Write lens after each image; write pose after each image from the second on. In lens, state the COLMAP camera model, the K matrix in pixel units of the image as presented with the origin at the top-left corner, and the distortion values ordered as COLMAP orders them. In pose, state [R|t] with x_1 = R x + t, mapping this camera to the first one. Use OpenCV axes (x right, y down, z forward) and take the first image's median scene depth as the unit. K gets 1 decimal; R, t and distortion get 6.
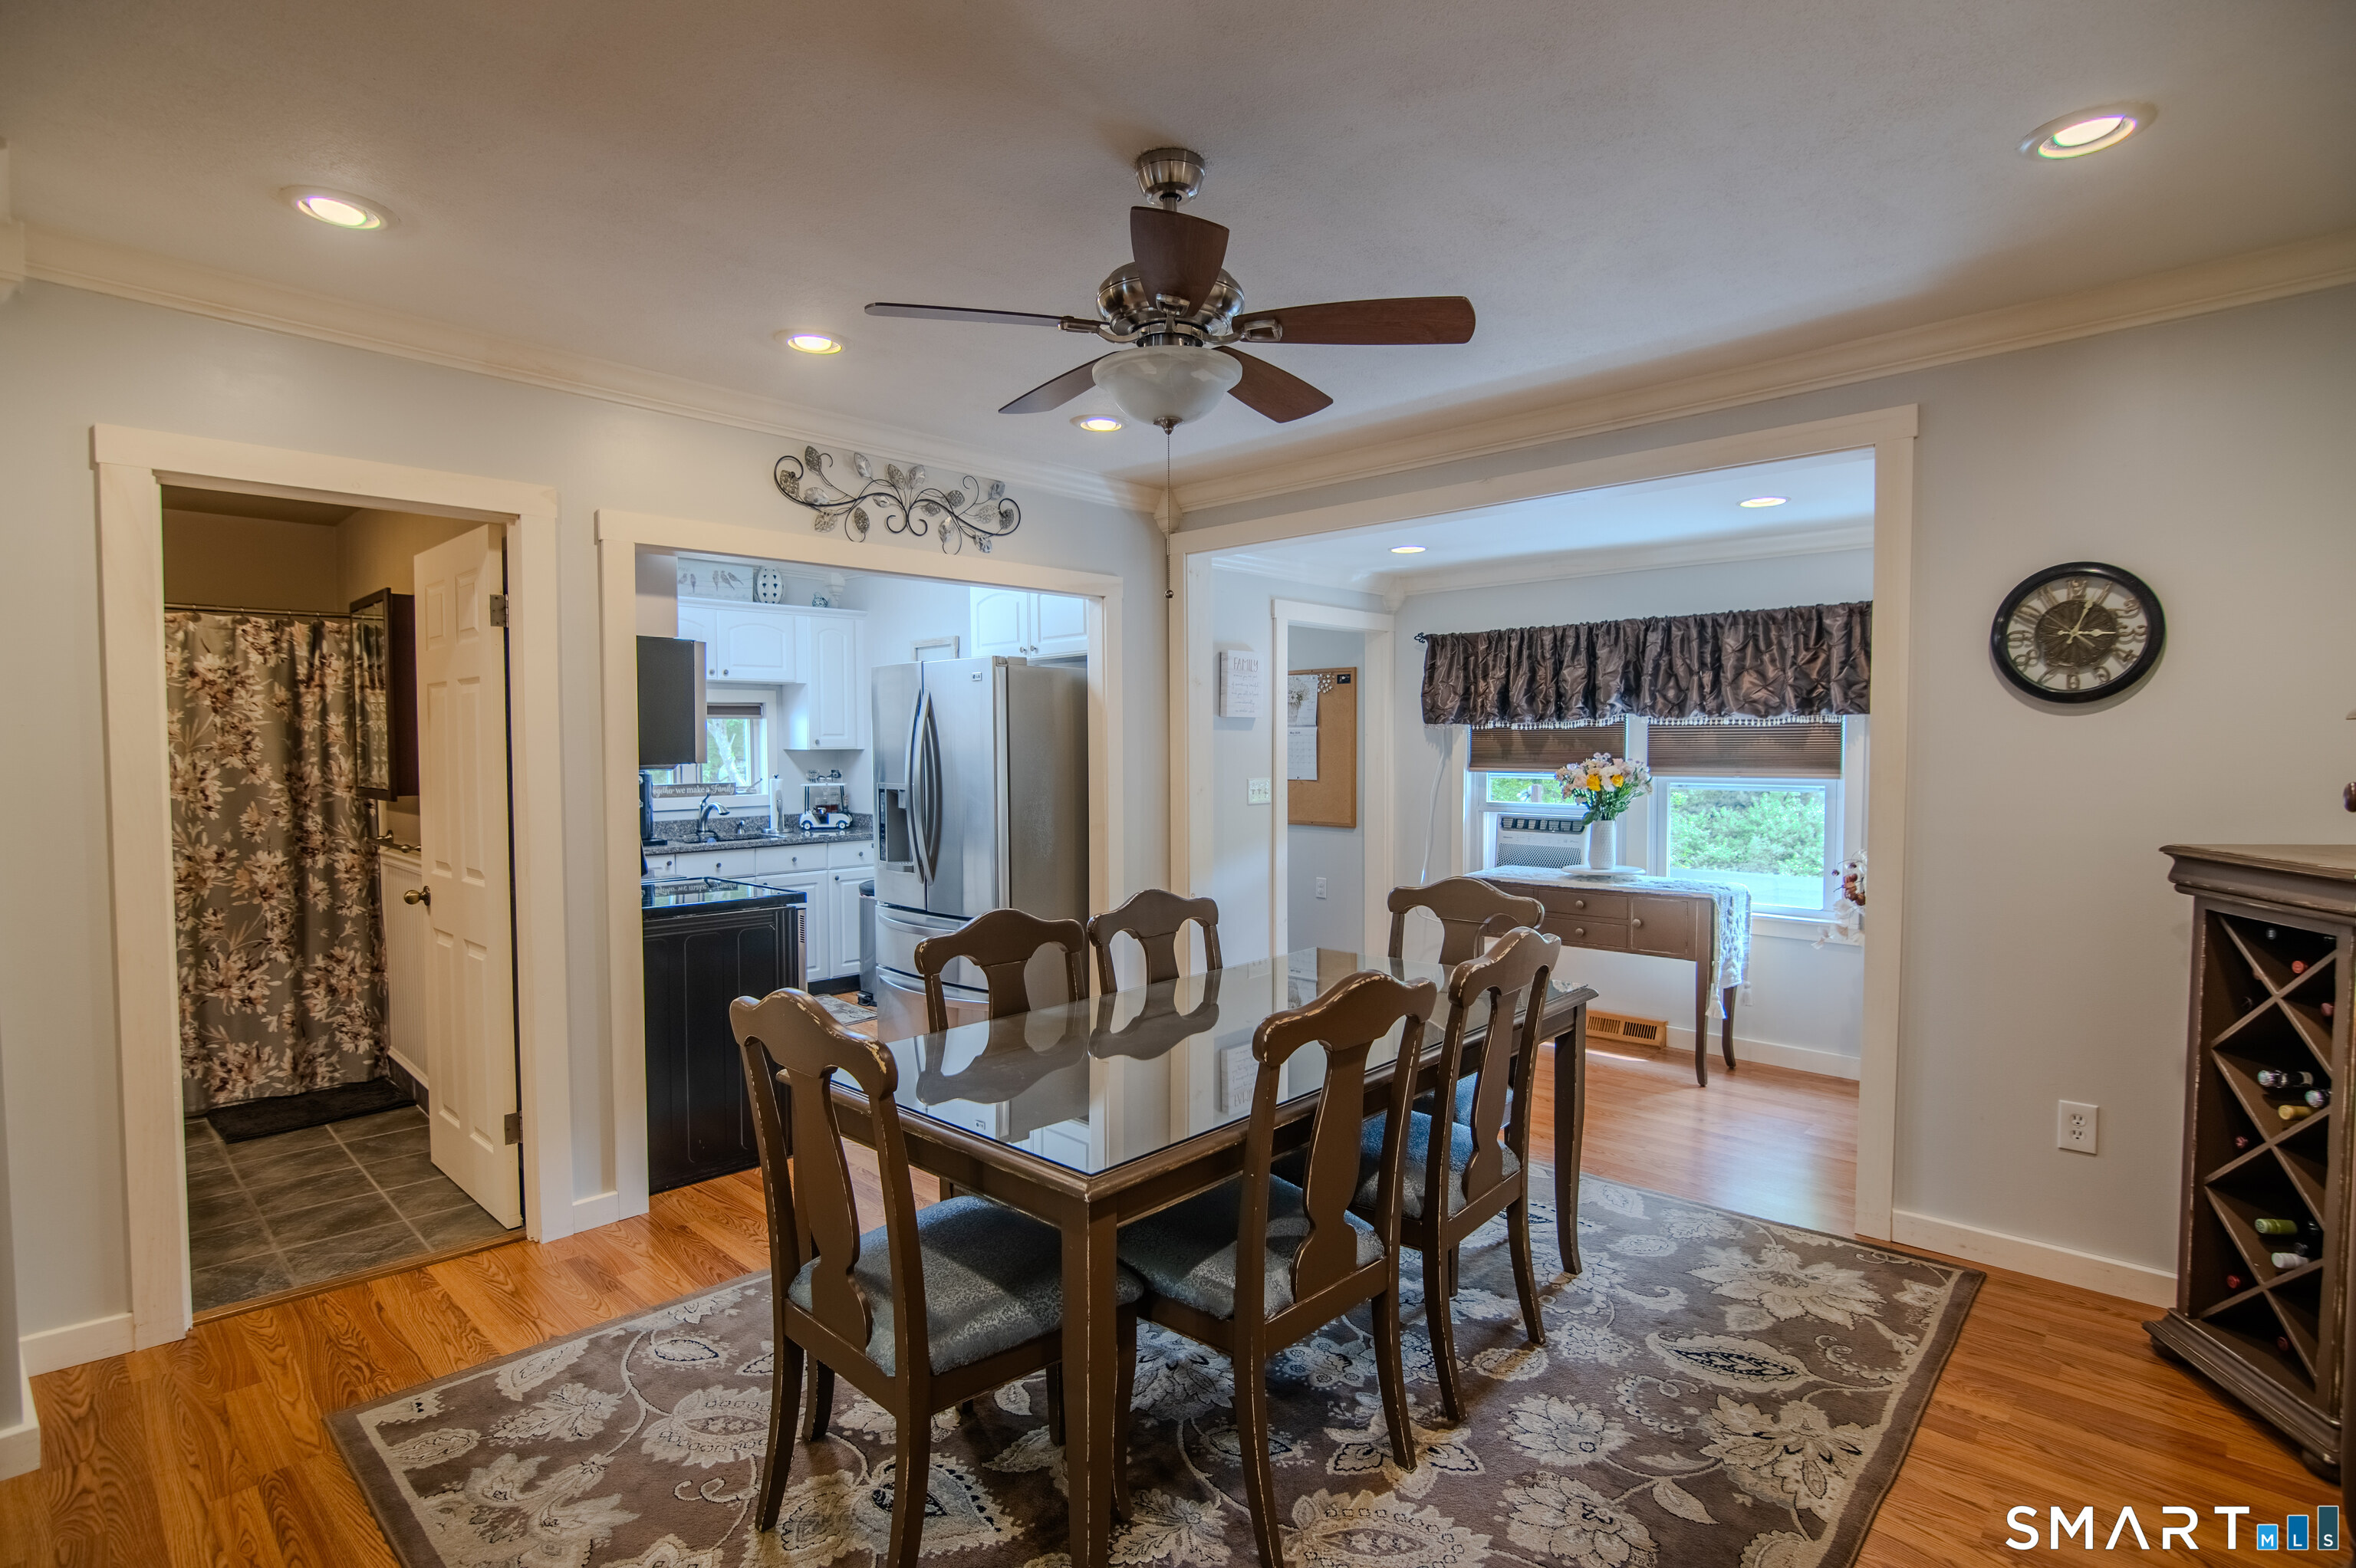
lens RADIAL K [[1148.1, 0, 1179.3], [0, 1148.1, 791.9], [0, 0, 1]] dist [-0.022950, 0.001612]
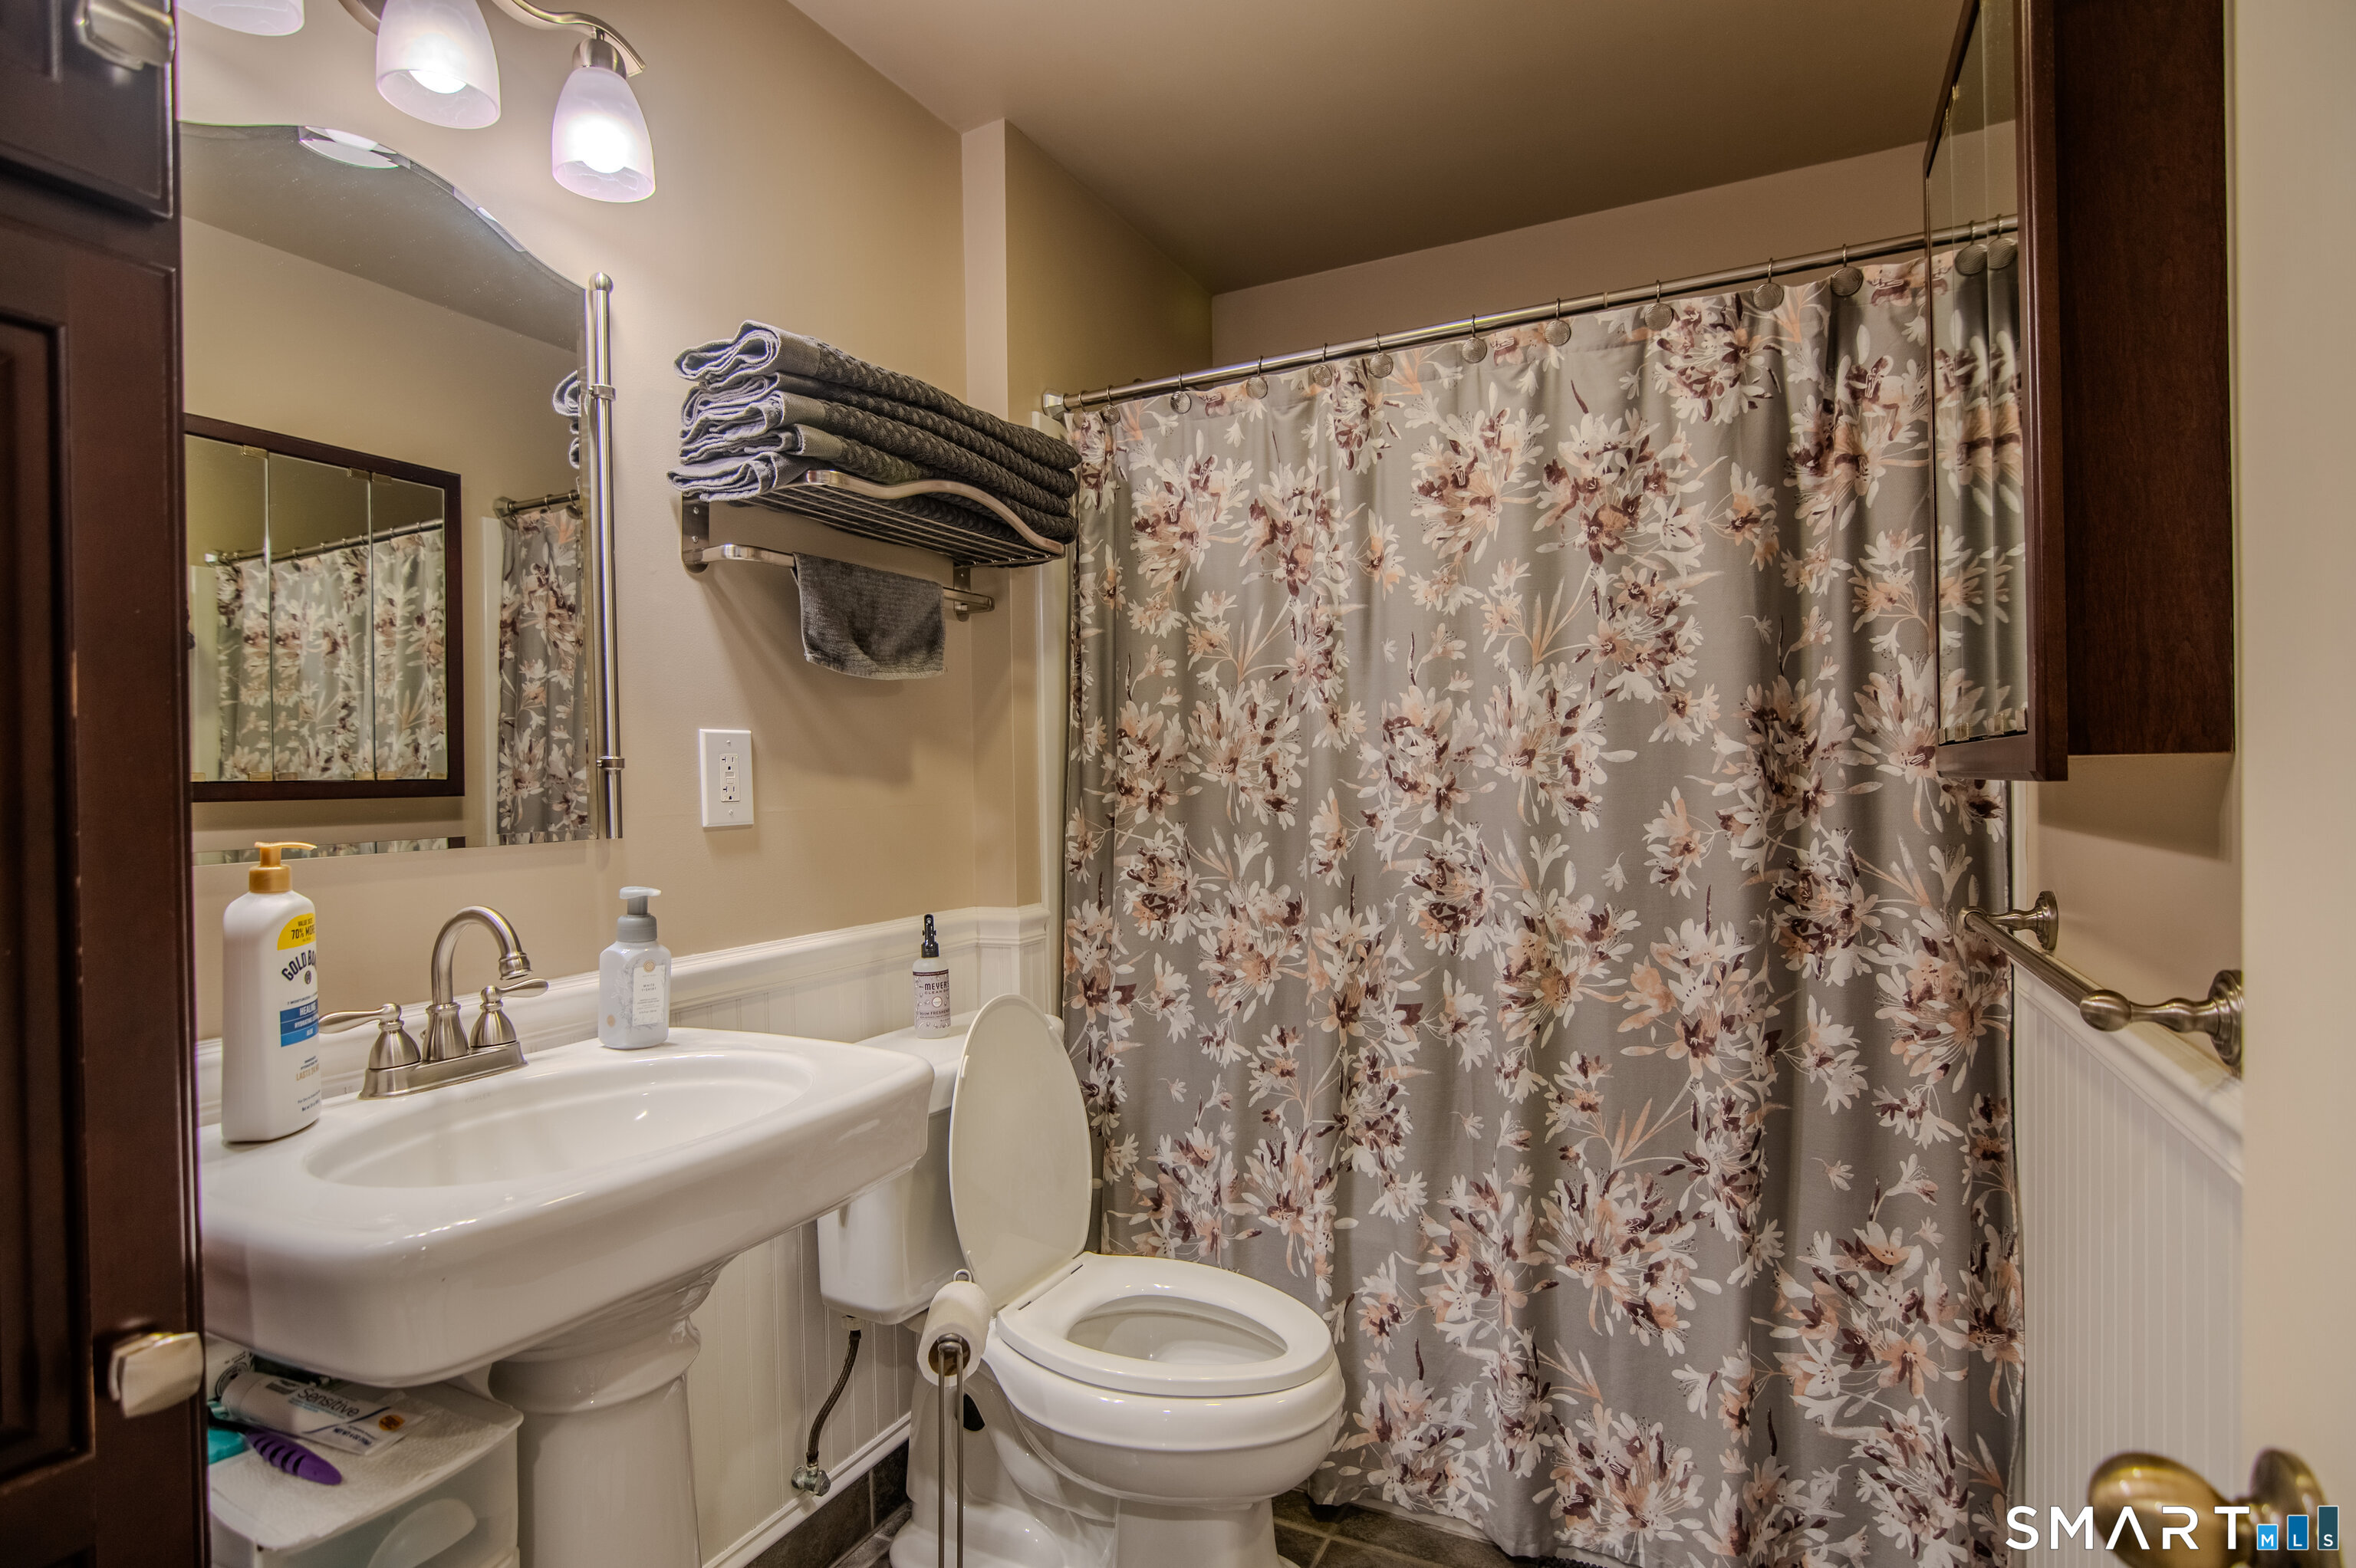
lens RADIAL K [[1148.1, 0, 1183.7], [0, 1148.1, 787.9], [0, 0, 1]] dist [-0.022950, 0.001612]
pose [[0.288691, 0.006680, -0.957399, -0.496260], [-0.026247, 0.999655, -0.000940, 0.013109], [0.957063, 0.025401, 0.288767, 0.726570]]
